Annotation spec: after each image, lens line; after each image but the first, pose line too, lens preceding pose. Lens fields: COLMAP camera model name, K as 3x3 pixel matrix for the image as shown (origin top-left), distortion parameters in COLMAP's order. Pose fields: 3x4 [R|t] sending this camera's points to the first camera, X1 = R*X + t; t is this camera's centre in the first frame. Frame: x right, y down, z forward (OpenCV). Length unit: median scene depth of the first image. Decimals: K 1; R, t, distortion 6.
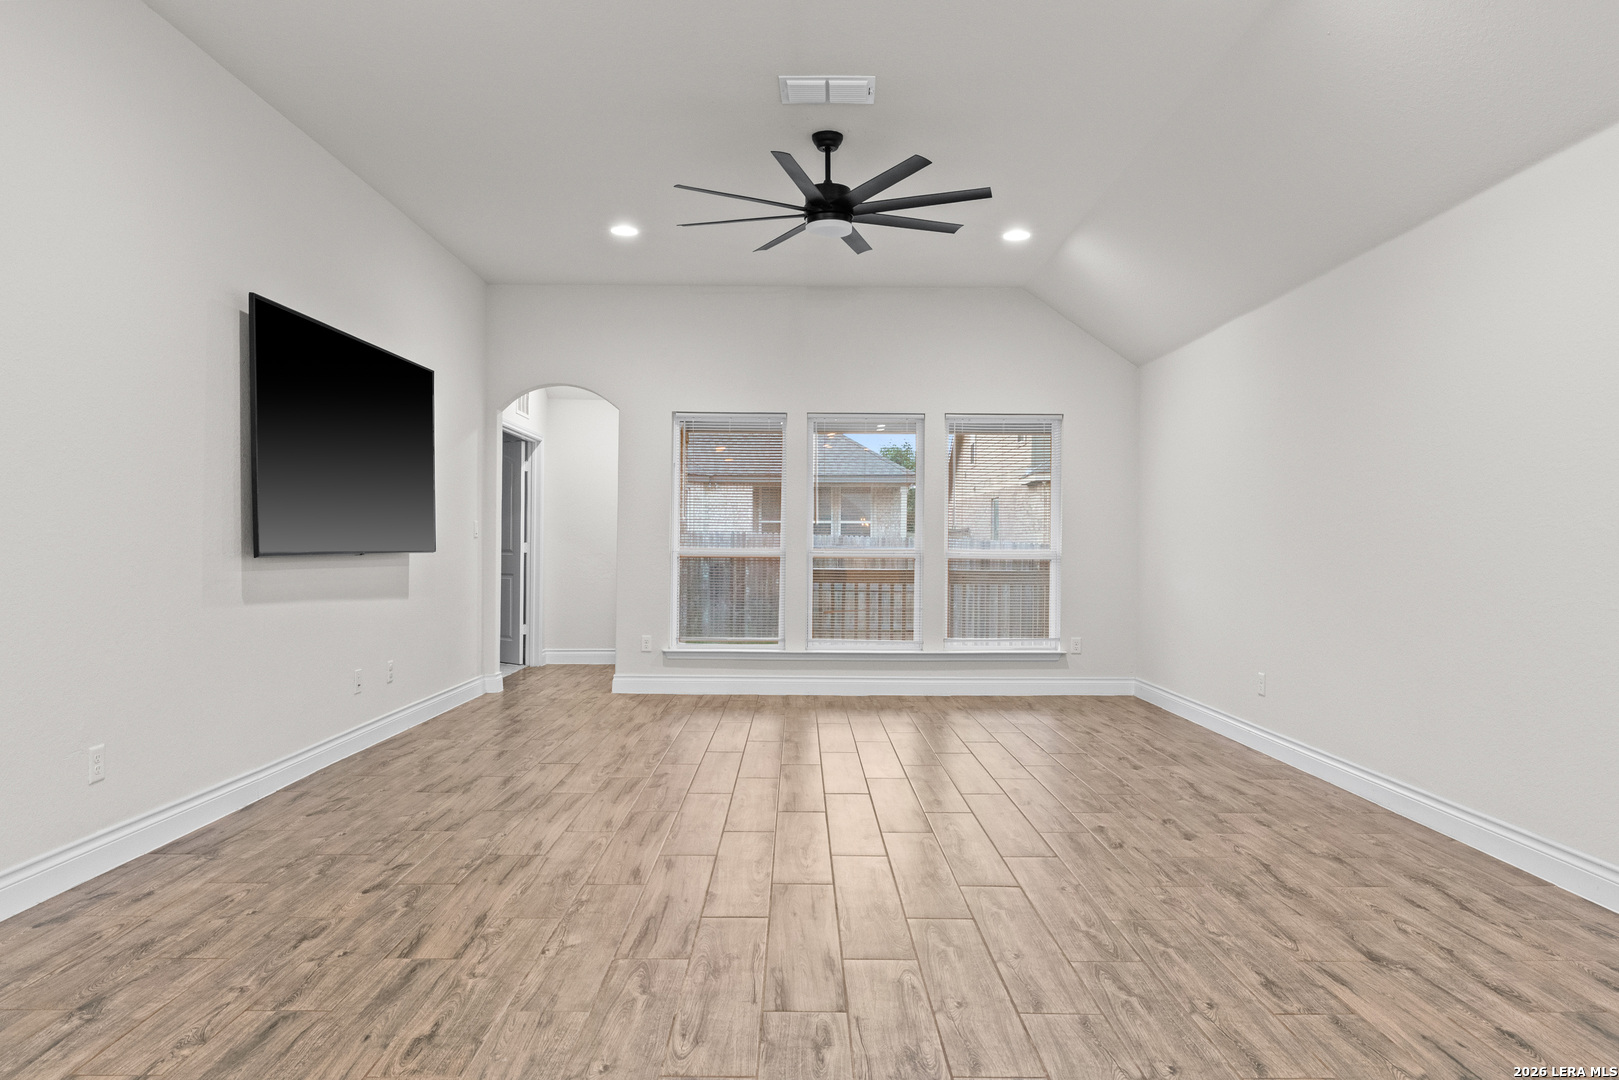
lens RADIAL K [[1002.0, 0, 808.0], [0, 1002.0, 541.1], [0, 0, 1]] dist [-0.002836, -0.000425]
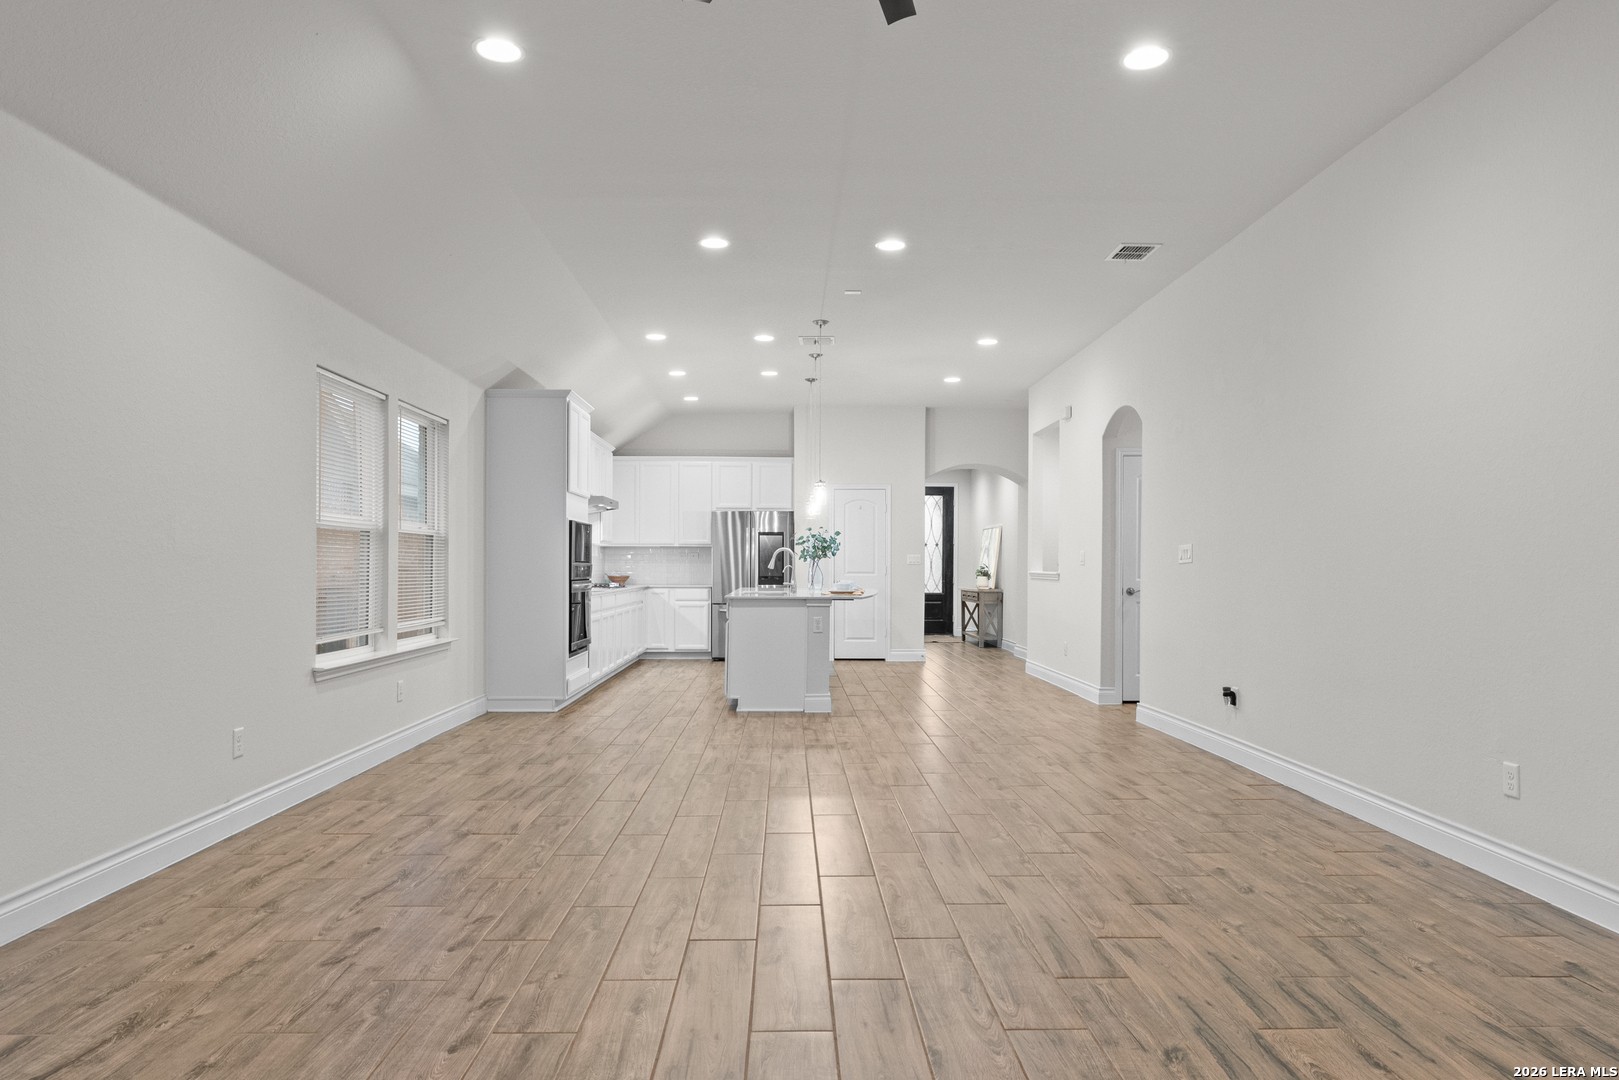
lens RADIAL K [[1002.0, 0, 810.8], [0, 1002.0, 551.4], [0, 0, 1]] dist [-0.002836, -0.000425]
pose [[-0.999843, -0.011173, -0.013734, 0.051172], [-0.010895, 0.999737, -0.020190, 0.008622], [0.013956, -0.020037, -0.999702, 2.007642]]
